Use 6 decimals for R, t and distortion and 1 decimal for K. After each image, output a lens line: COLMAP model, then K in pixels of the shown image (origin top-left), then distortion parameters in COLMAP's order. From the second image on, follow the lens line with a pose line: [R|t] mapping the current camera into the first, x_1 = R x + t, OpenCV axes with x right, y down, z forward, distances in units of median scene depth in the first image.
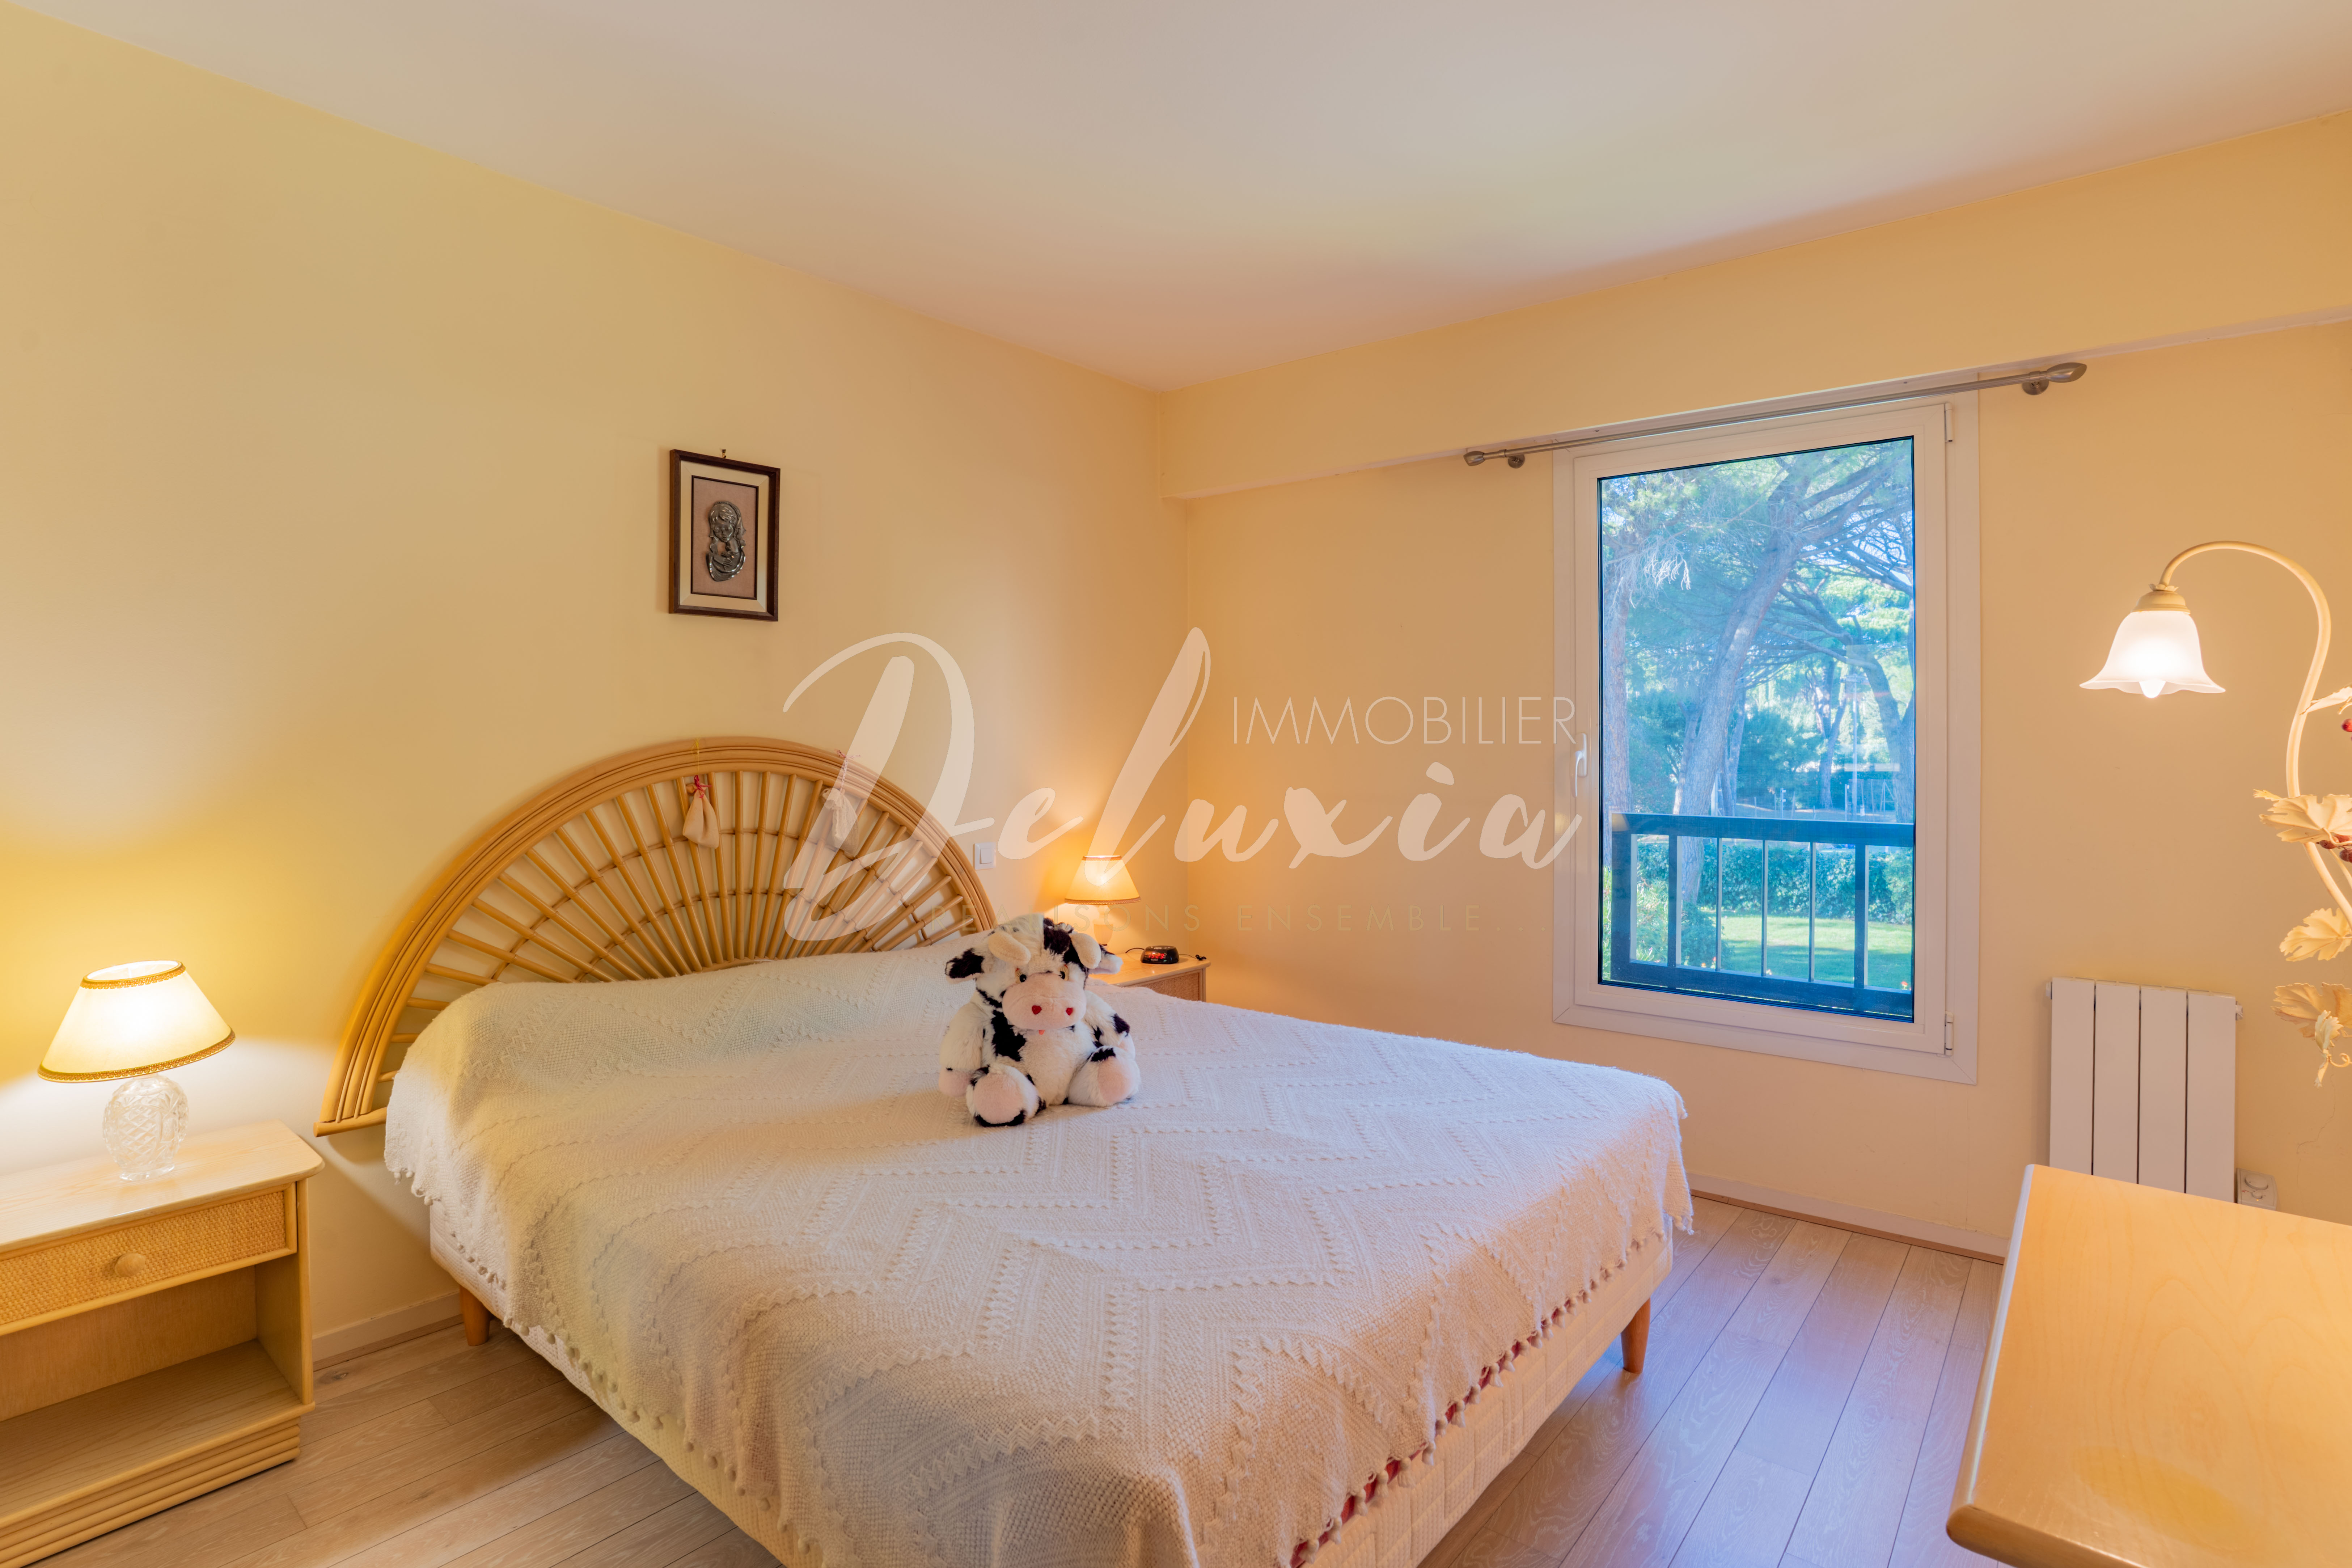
lens RADIAL K [[1170.6, 0, 1172.1], [0, 1170.6, 759.5], [0, 0, 1]] dist [-0.072717, 0.030597]
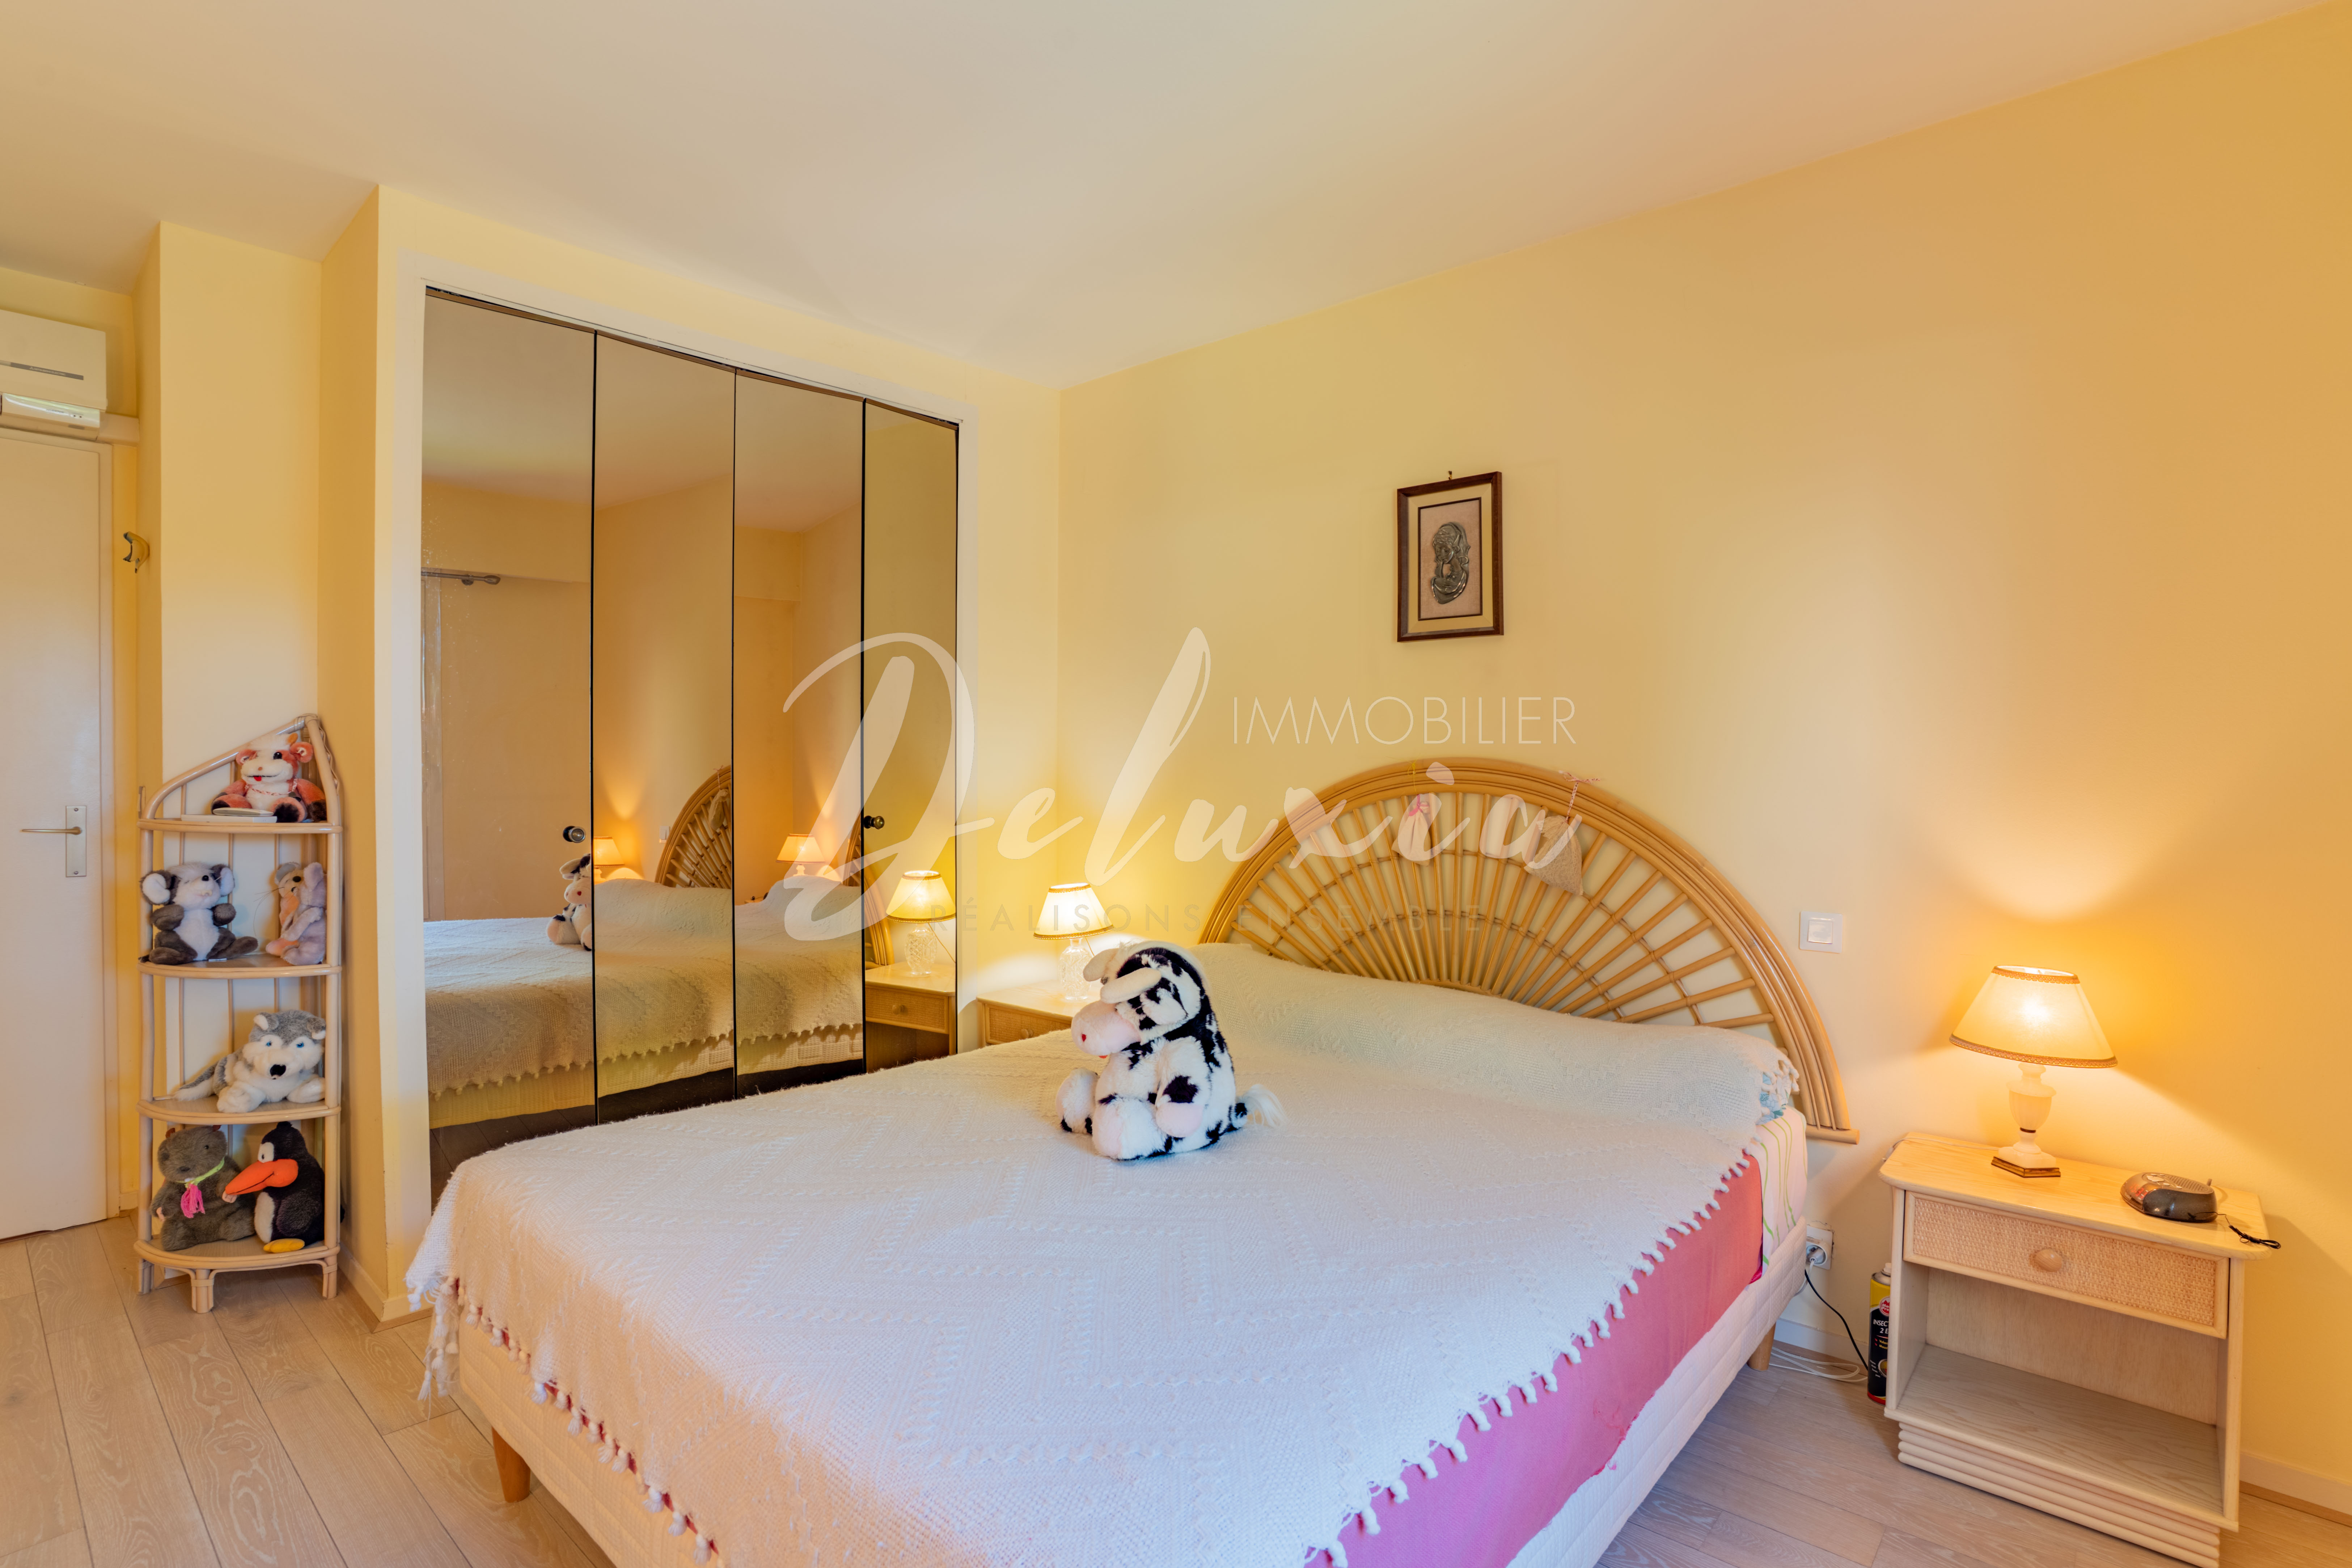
lens RADIAL K [[1170.6, 0, 1172.1], [0, 1170.6, 759.5], [0, 0, 1]] dist [-0.072717, 0.030597]
pose [[-0.022172, 0.008279, -0.999720, 0.620073], [-0.013935, 0.999866, 0.008589, -0.023738], [0.999657, 0.014122, -0.022053, 0.777029]]
